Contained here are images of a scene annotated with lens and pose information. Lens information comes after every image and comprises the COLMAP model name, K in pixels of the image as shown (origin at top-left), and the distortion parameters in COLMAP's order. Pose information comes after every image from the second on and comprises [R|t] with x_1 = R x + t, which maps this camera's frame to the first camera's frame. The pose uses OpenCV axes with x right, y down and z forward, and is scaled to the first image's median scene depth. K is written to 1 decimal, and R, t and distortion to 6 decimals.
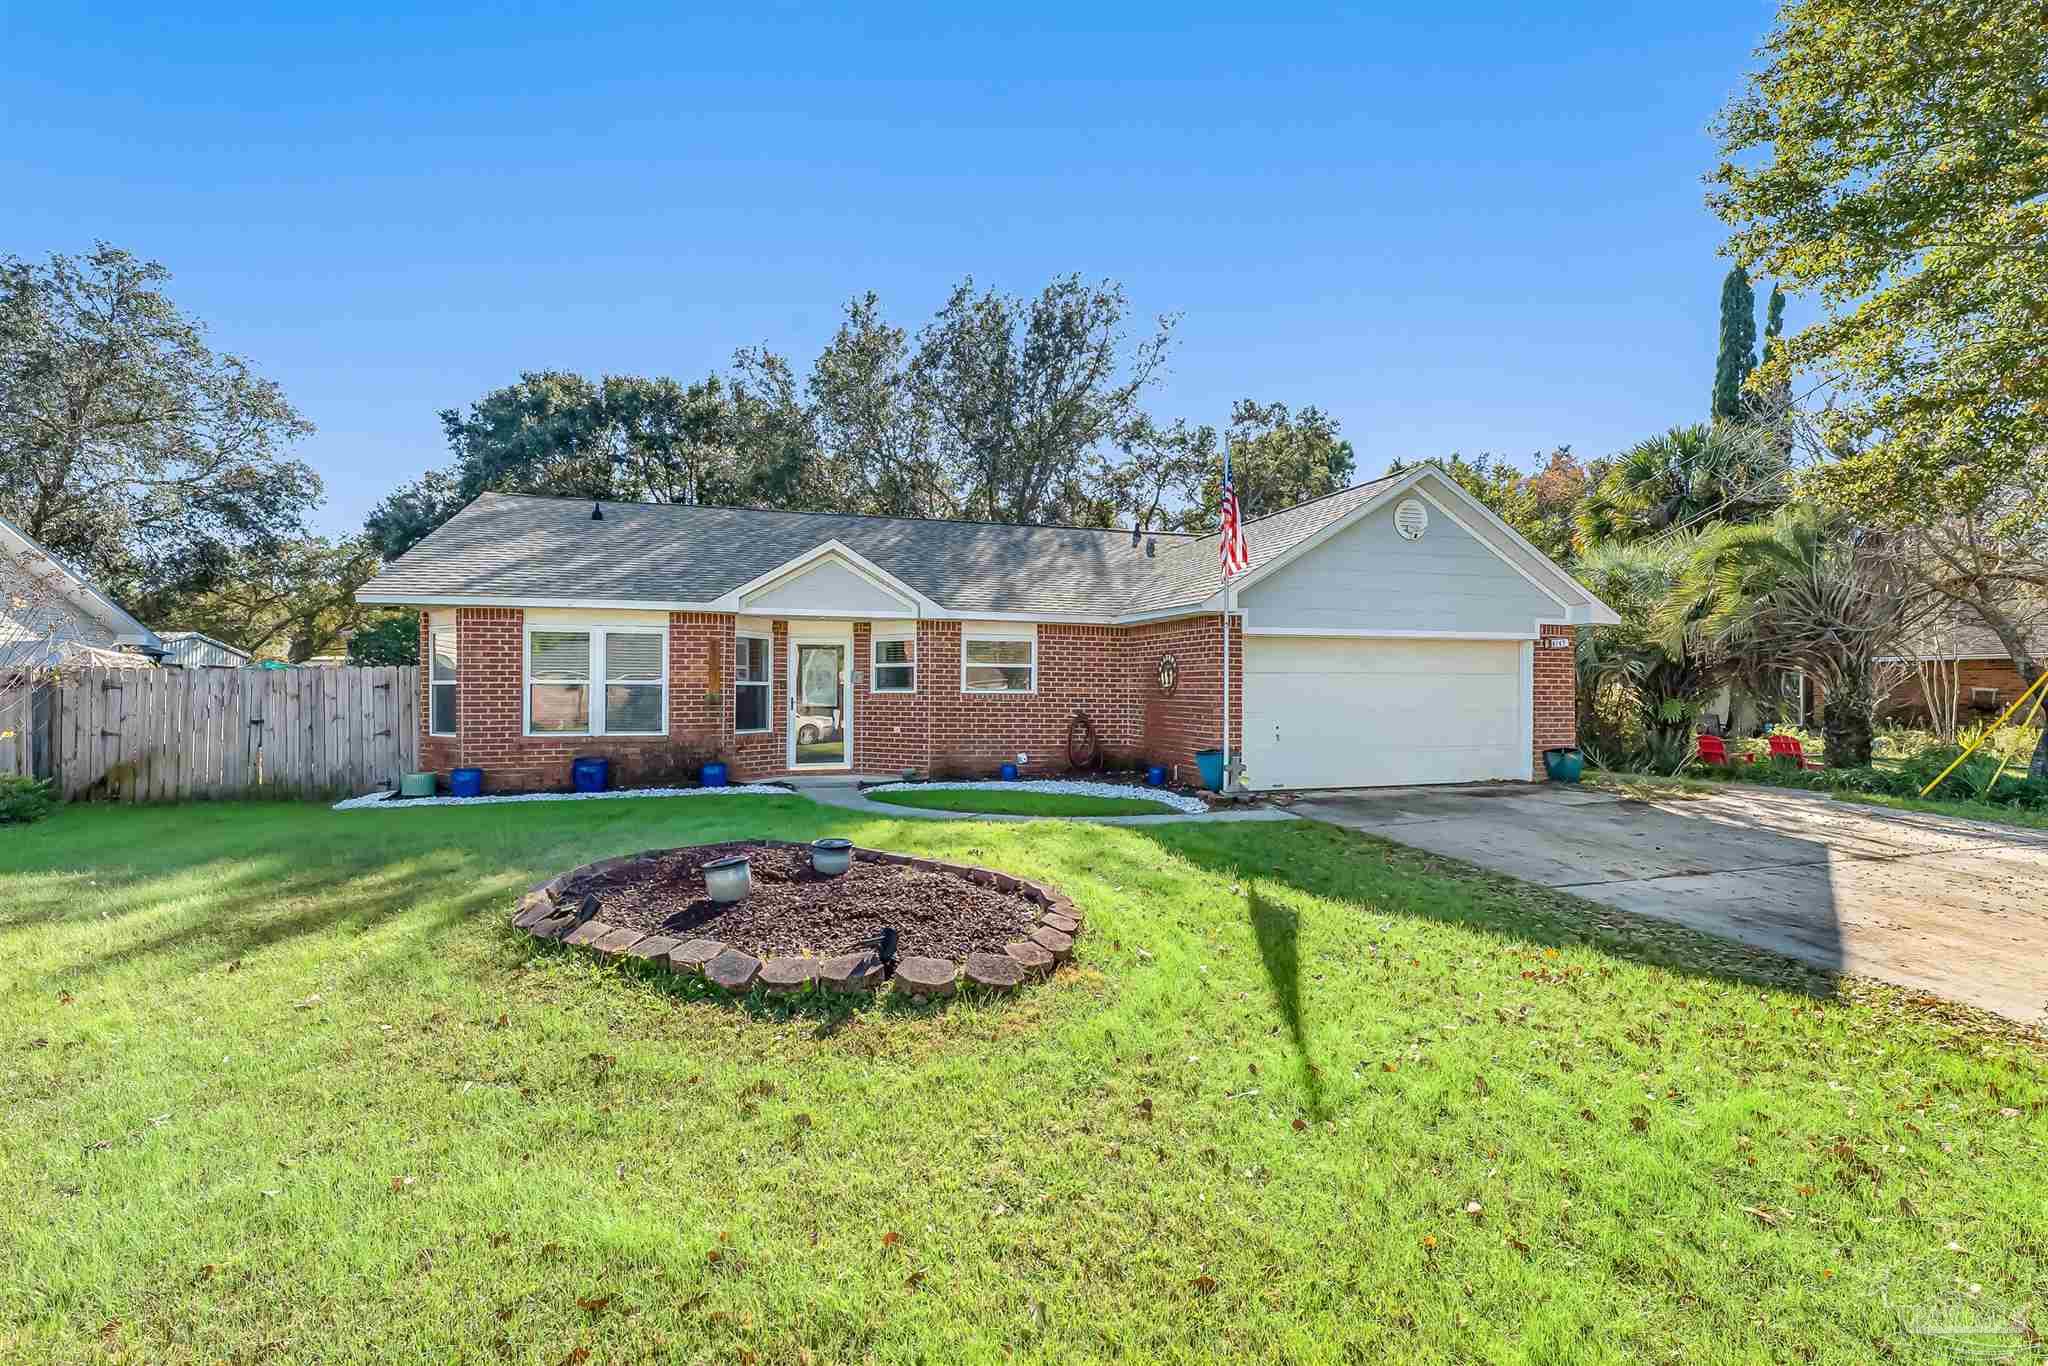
lens RADIAL K [[845.0, 0, 1024.0], [0, 845.0, 683.0], [0, 0, 1]] dist [-0.005740, 0.000265]
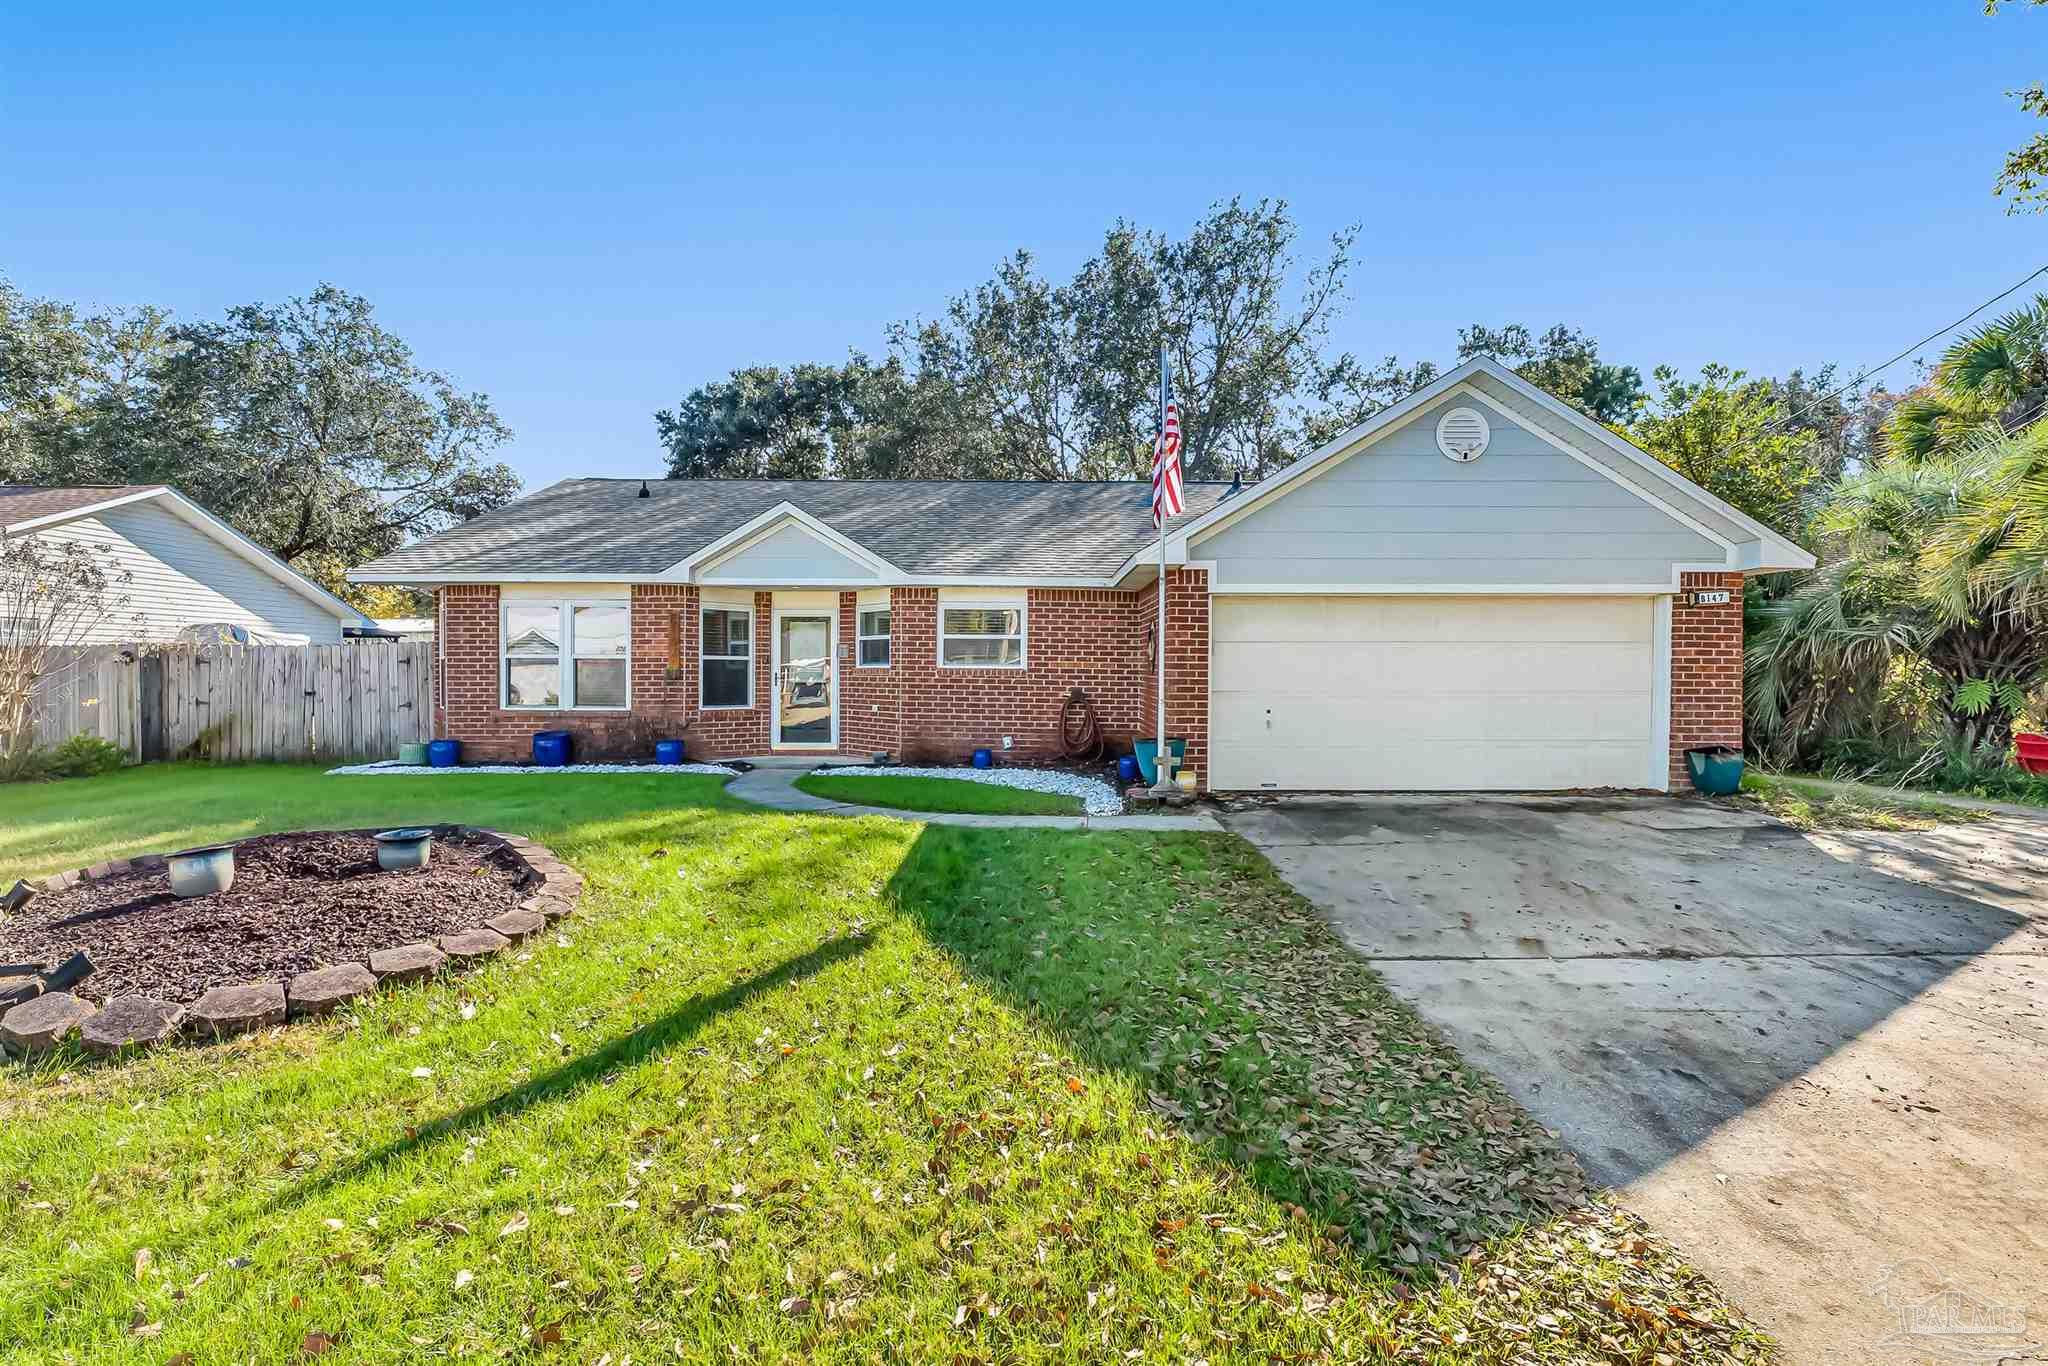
lens RADIAL K [[871.9, 0, 1039.0], [0, 871.9, 675.0], [0, 0, 1]] dist [-0.002791, 0.000181]
pose [[0.963266, 0.003126, -0.268531, 0.280846], [0.000409, 0.999914, 0.013106, 0.007163], [0.268549, -0.012735, 0.963182, 0.143191]]
